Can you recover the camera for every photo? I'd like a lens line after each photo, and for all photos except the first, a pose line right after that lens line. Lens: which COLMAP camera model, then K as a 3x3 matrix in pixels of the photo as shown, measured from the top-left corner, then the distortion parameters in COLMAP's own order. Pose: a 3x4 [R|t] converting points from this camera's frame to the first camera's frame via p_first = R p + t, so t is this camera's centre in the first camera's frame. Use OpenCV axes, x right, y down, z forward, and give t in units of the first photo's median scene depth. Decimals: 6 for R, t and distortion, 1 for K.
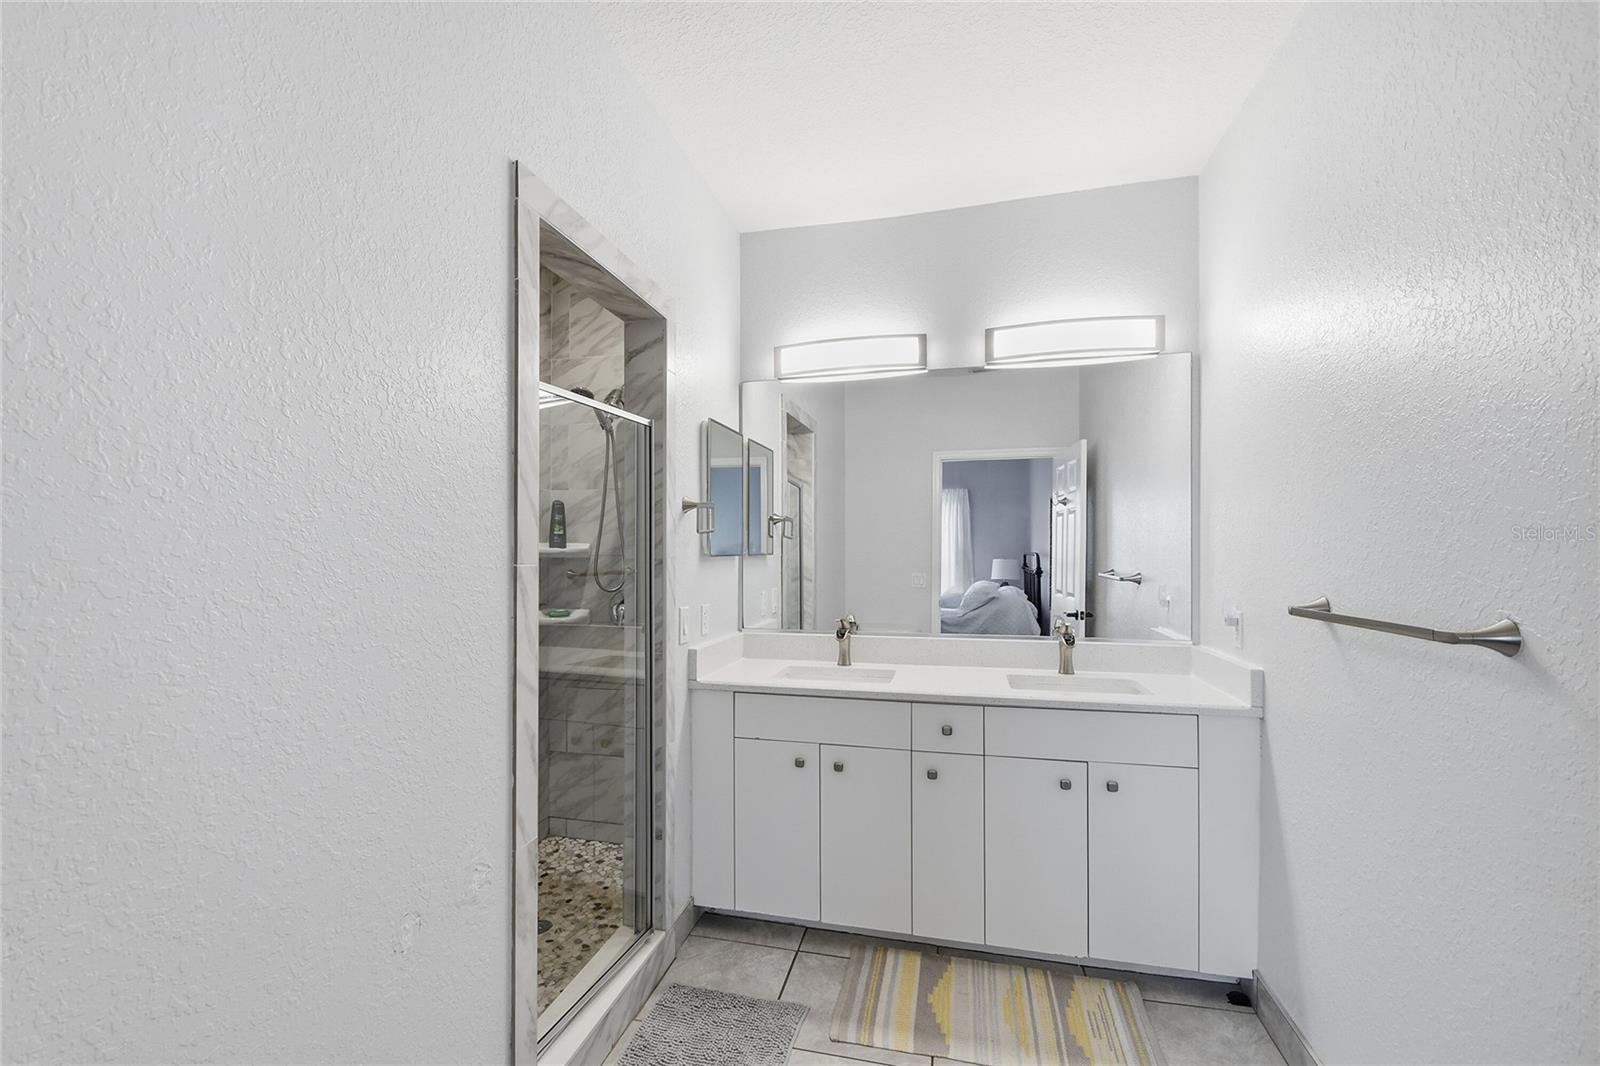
lens RADIAL K [[712.0, 0, 771.7], [0, 712.0, 548.8], [0, 0, 1]] dist [0.011597, -0.015218]
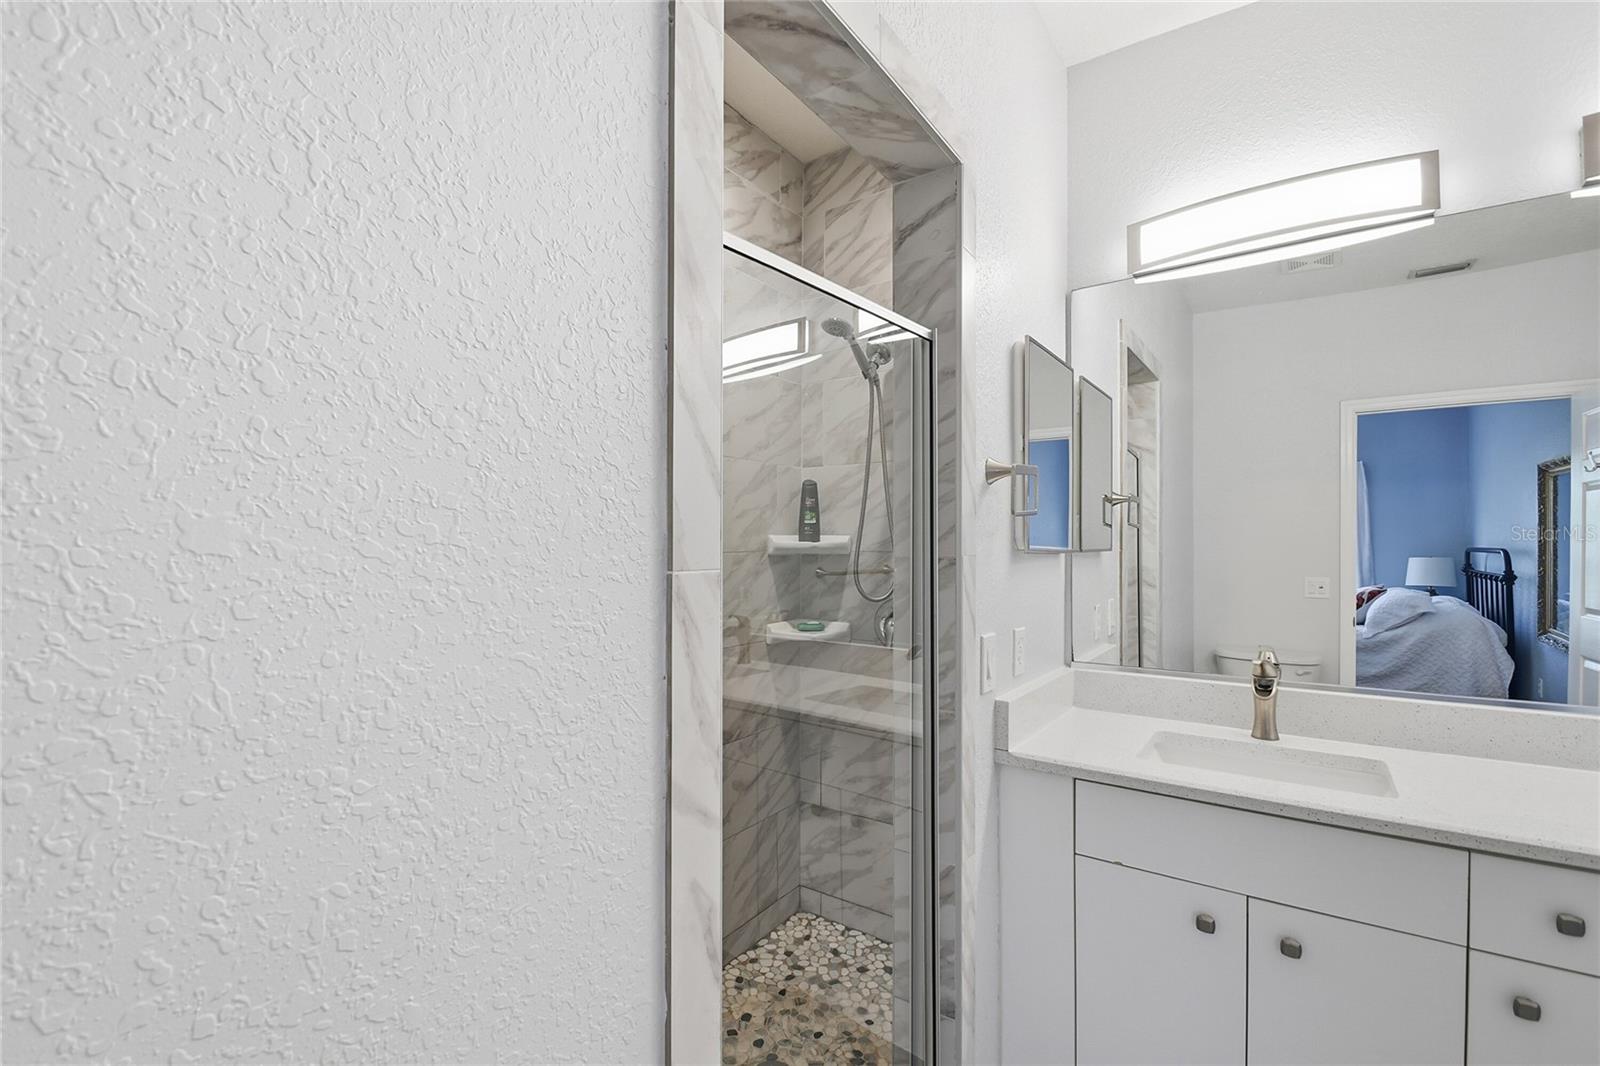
lens RADIAL K [[712.0, 0, 771.7], [0, 712.0, 548.8], [0, 0, 1]] dist [0.011597, -0.015218]
pose [[0.928766, 0.000201, -0.370667, -0.055275], [0.002128, 0.999980, 0.005874, 0.001967], [0.370661, -0.006244, 0.928747, 0.285265]]
